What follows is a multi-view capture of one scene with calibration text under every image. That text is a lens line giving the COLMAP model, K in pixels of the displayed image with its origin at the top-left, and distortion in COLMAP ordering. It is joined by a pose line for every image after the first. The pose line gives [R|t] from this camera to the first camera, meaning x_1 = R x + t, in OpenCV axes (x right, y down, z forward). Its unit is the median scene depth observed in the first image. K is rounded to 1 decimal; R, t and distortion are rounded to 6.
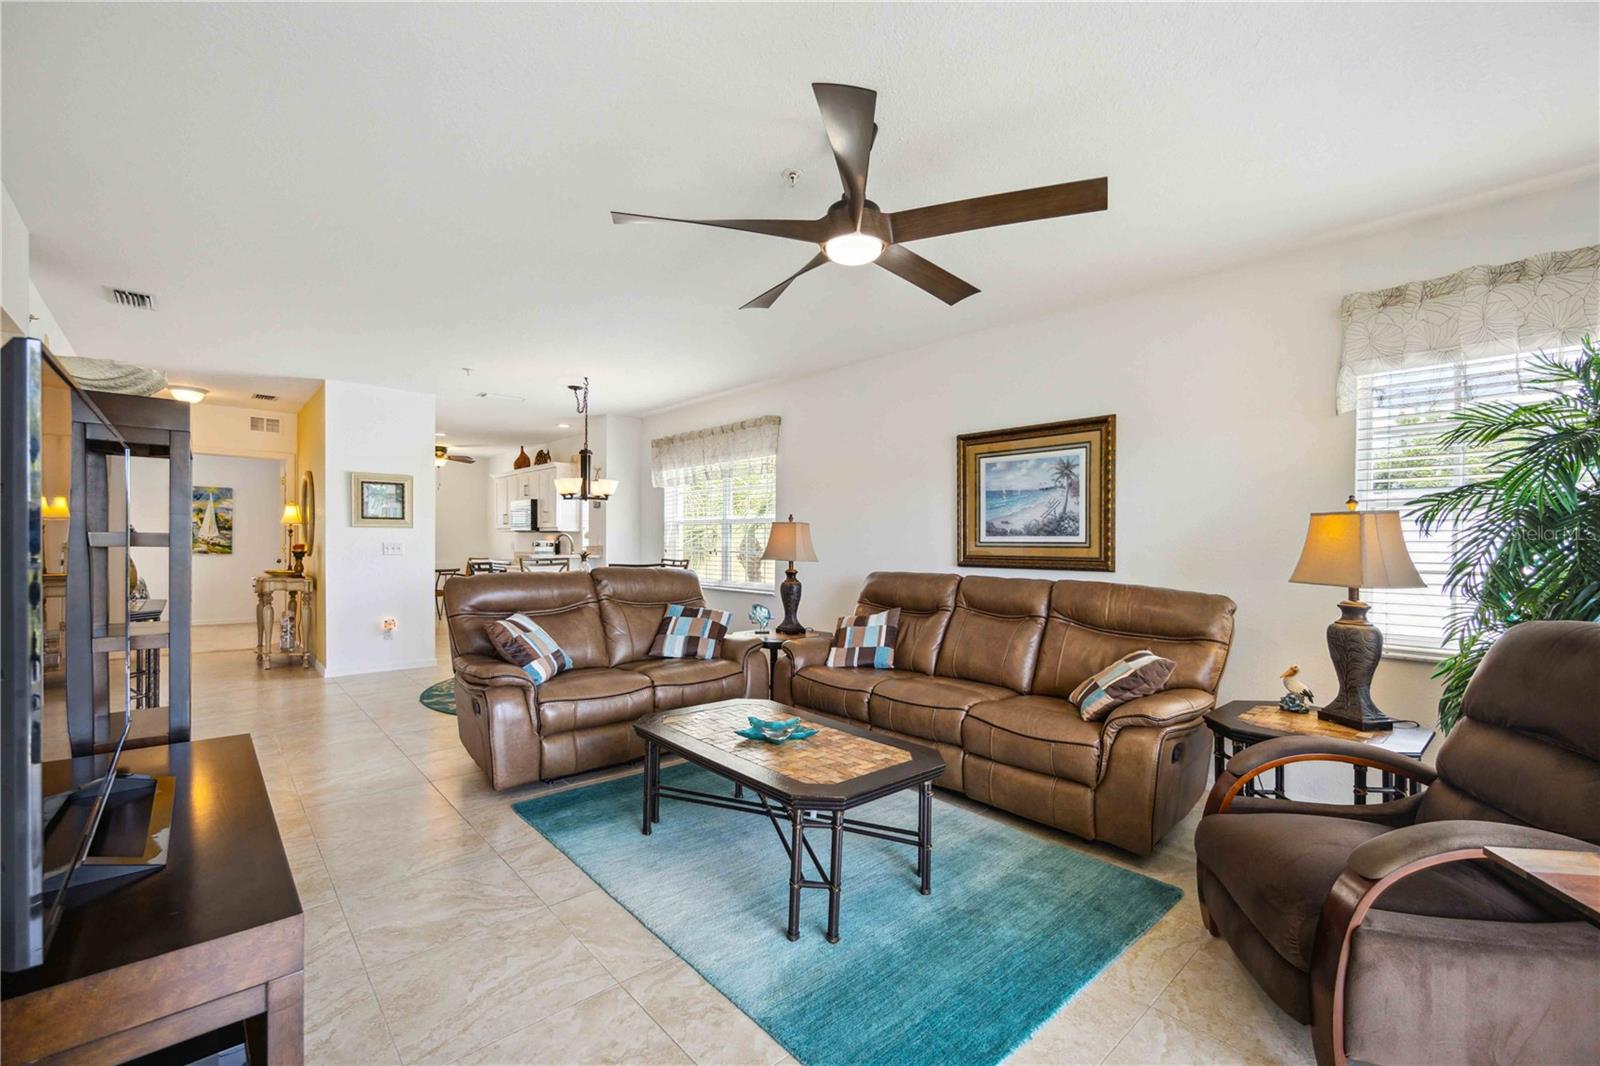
lens RADIAL K [[667.9, 0, 809.0], [0, 667.9, 554.5], [0, 0, 1]] dist [-0.000769, 0.000016]
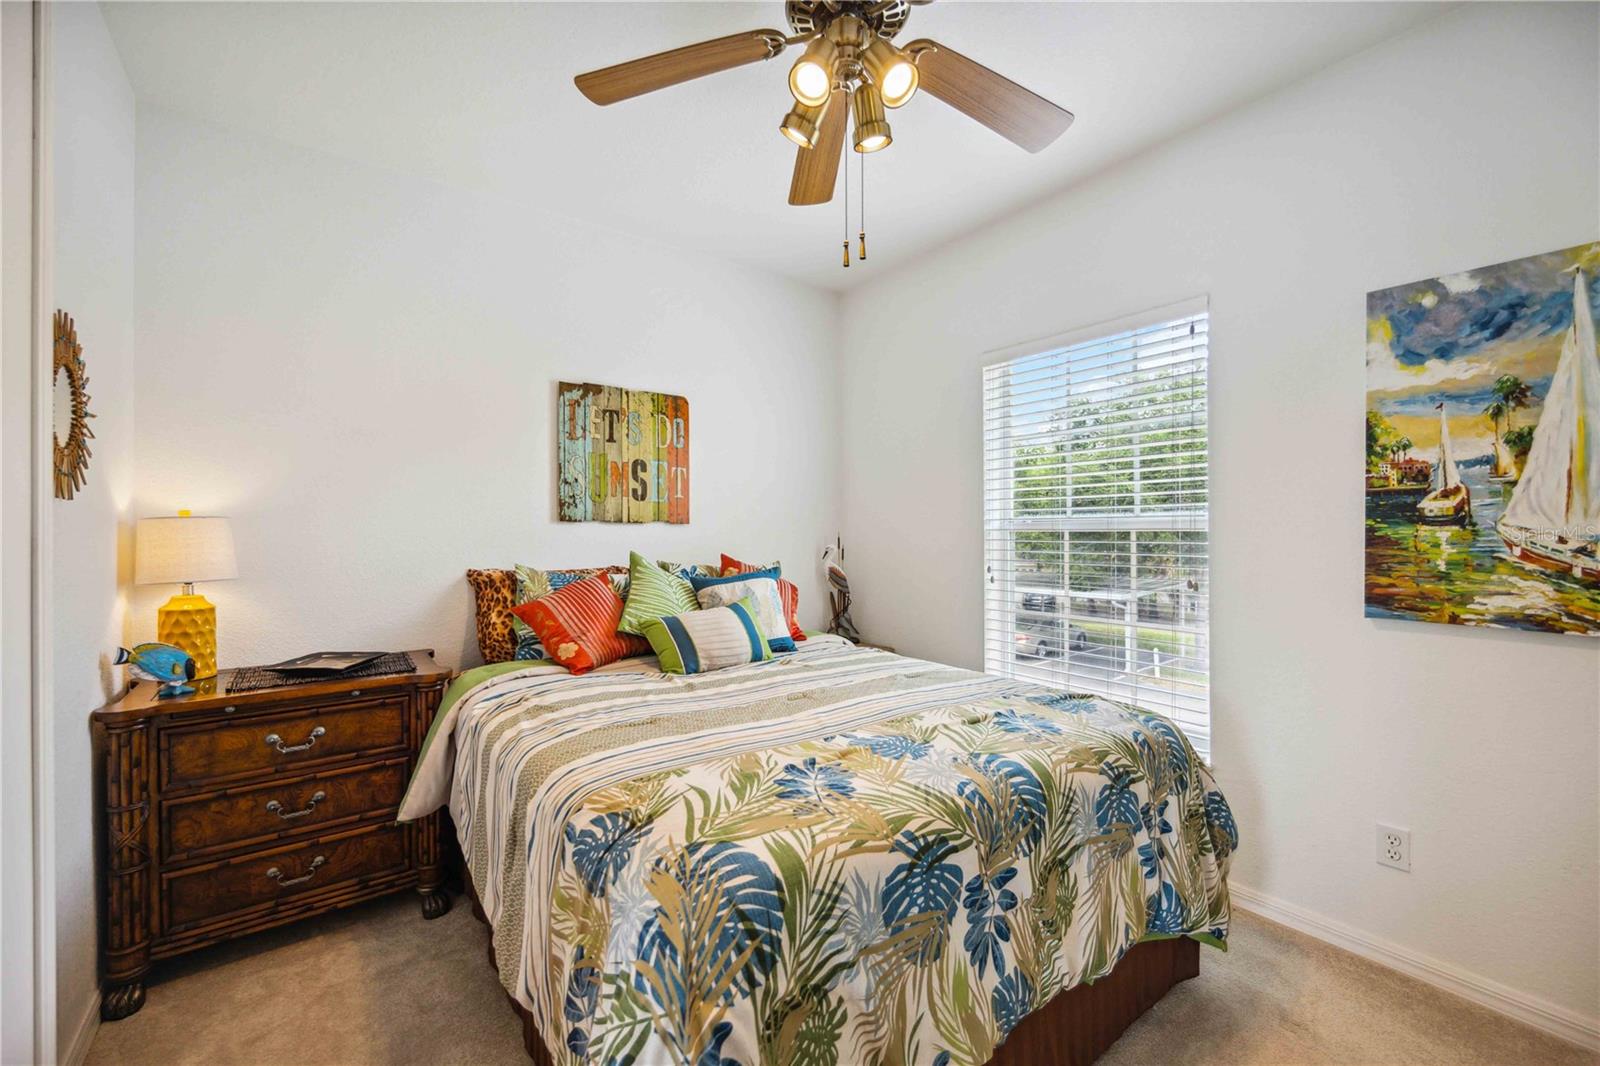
lens RADIAL K [[656.2, 0, 799.5], [0, 656.2, 522.7], [0, 0, 1]] dist [-0.000214, 0.000159]
pose [[-0.097943, -0.013652, -0.995098, -1.496994], [-0.014374, 0.999821, -0.012302, -0.053290], [0.995088, 0.013099, -0.098122, 1.723817]]
